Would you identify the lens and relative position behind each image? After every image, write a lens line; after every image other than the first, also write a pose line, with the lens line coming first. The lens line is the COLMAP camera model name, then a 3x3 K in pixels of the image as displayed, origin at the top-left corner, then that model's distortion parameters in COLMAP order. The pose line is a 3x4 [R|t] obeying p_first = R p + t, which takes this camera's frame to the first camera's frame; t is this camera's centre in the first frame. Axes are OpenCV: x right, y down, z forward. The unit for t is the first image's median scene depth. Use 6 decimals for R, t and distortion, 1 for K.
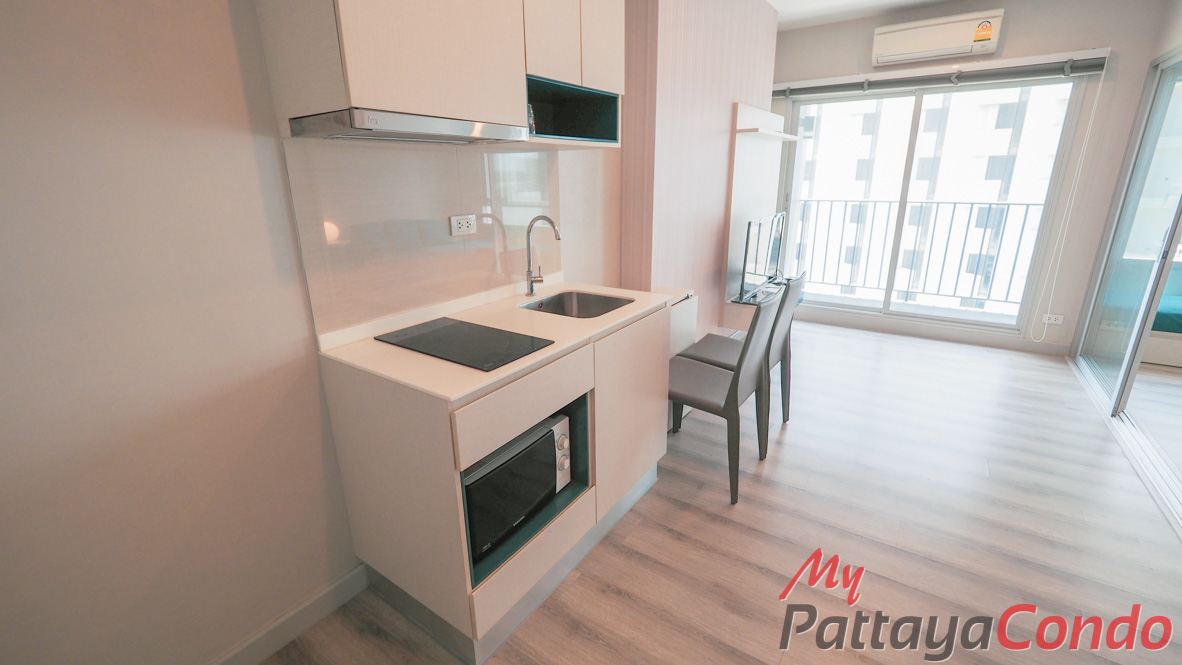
lens RADIAL K [[500.8, 0, 578.1], [0, 500.8, 327.2], [0, 0, 1]] dist [-0.005374, -0.000734]
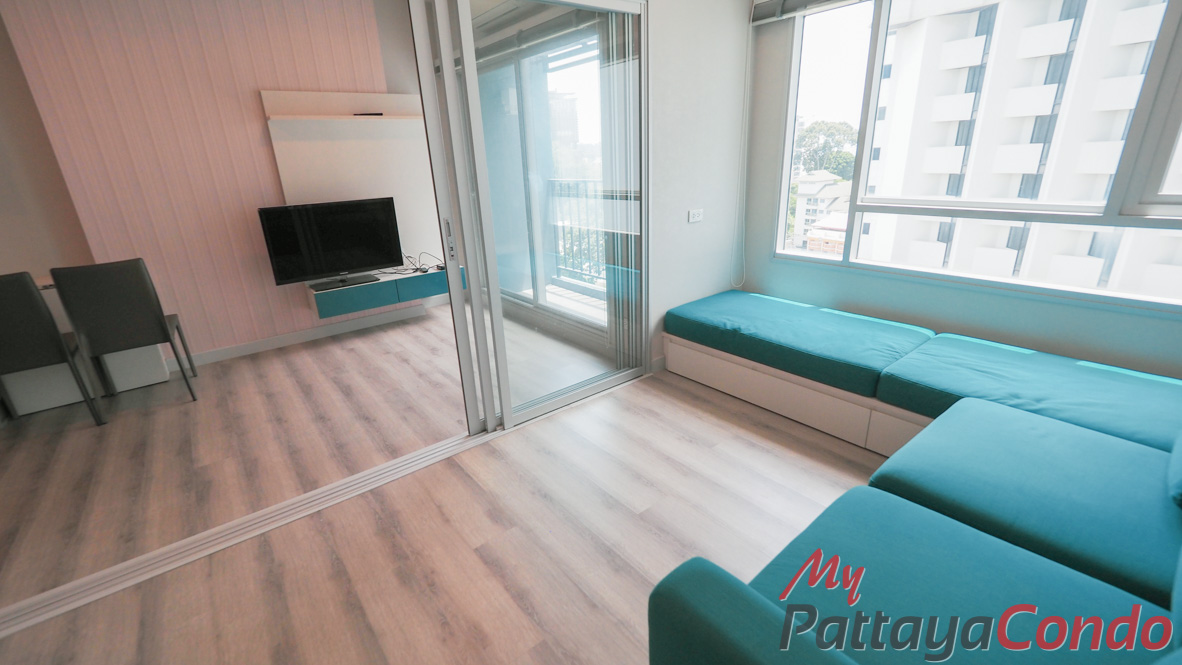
lens RADIAL K [[500.8, 0, 578.1], [0, 500.8, 327.2], [0, 0, 1]] dist [-0.005374, -0.000734]
pose [[0.960168, 0.064633, -0.271846, 1.366540], [-0.052969, 0.997342, 0.050039, -0.055097], [0.274358, -0.033647, 0.961039, 0.175323]]
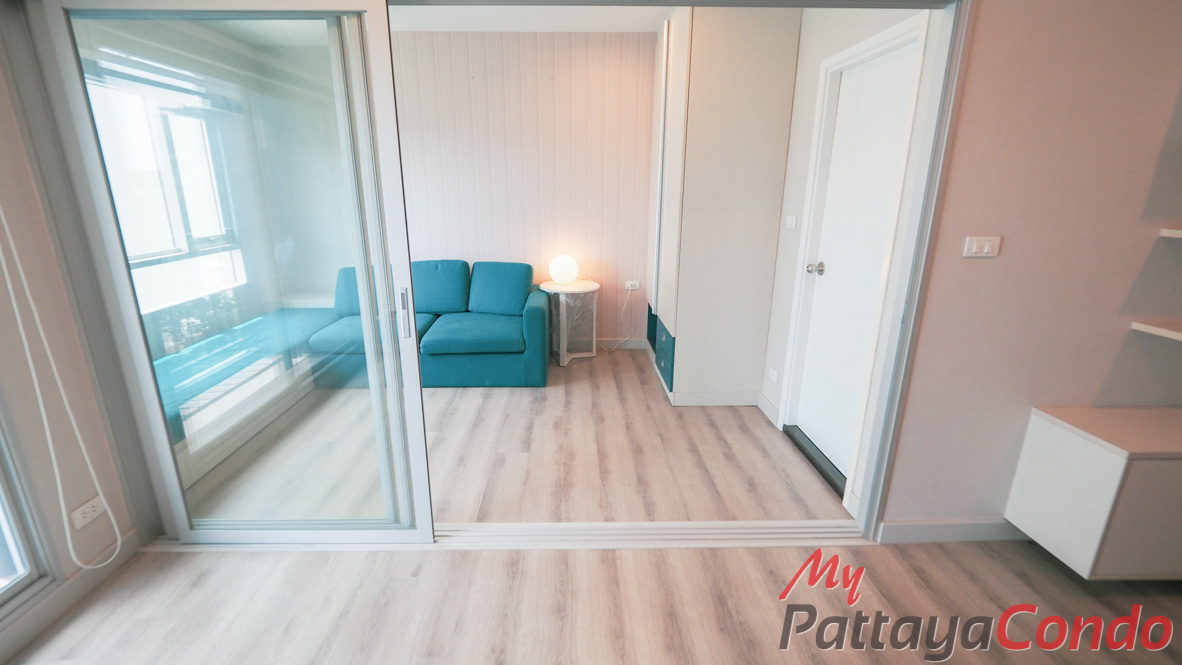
lens RADIAL K [[500.8, 0, 578.1], [0, 500.8, 327.2], [0, 0, 1]] dist [-0.005374, -0.000734]
pose [[-0.601751, -0.199915, 0.773259, 0.411902], [0.243032, 0.876423, 0.415714, -0.312258], [-0.760810, 0.438083, -0.478803, 0.949083]]
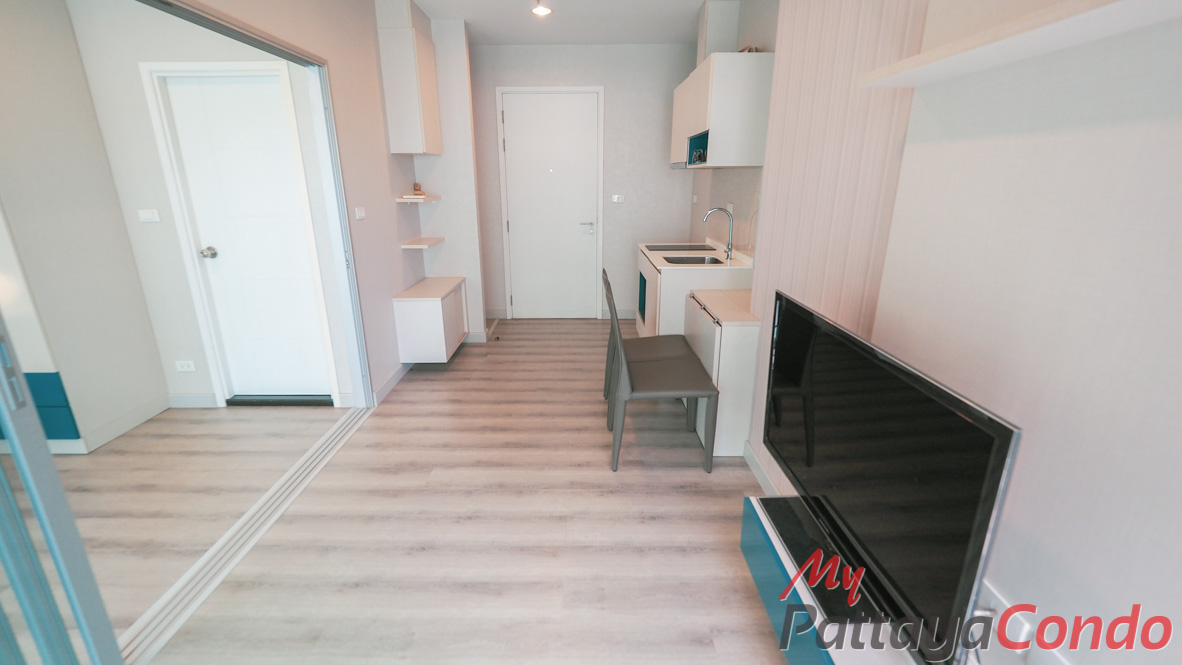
lens RADIAL K [[496.7, 0, 591.0], [0, 496.7, 332.5], [0, 0, 1]] dist [-0.015117, -0.000323]
pose [[-0.803173, 0.196679, -0.562344, 0.822665], [-0.159342, 0.838621, 0.520888, -0.430144], [0.574041, 0.507968, -0.642219, 1.301366]]
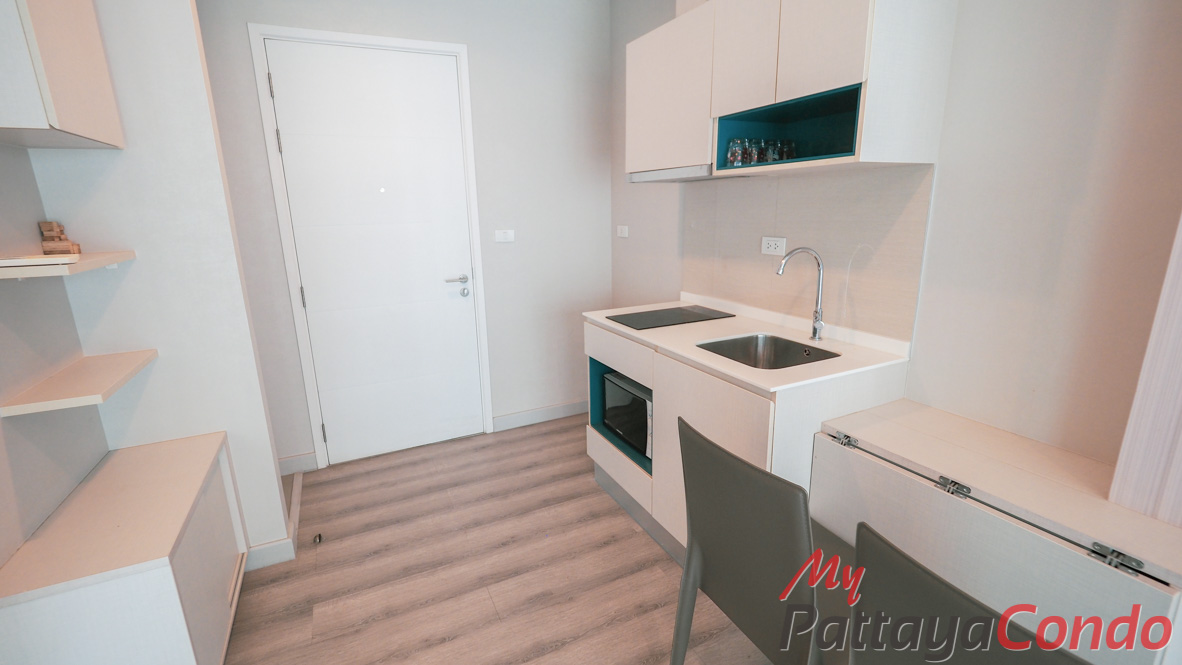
lens RADIAL K [[500.8, 0, 578.1], [0, 500.8, 327.2], [0, 0, 1]] dist [-0.005374, -0.000734]
pose [[-0.477582, 0.238526, -0.845589, 0.570629], [-0.227570, 0.896012, 0.381280, -0.220342], [0.848603, 0.374523, -0.373638, 0.668757]]
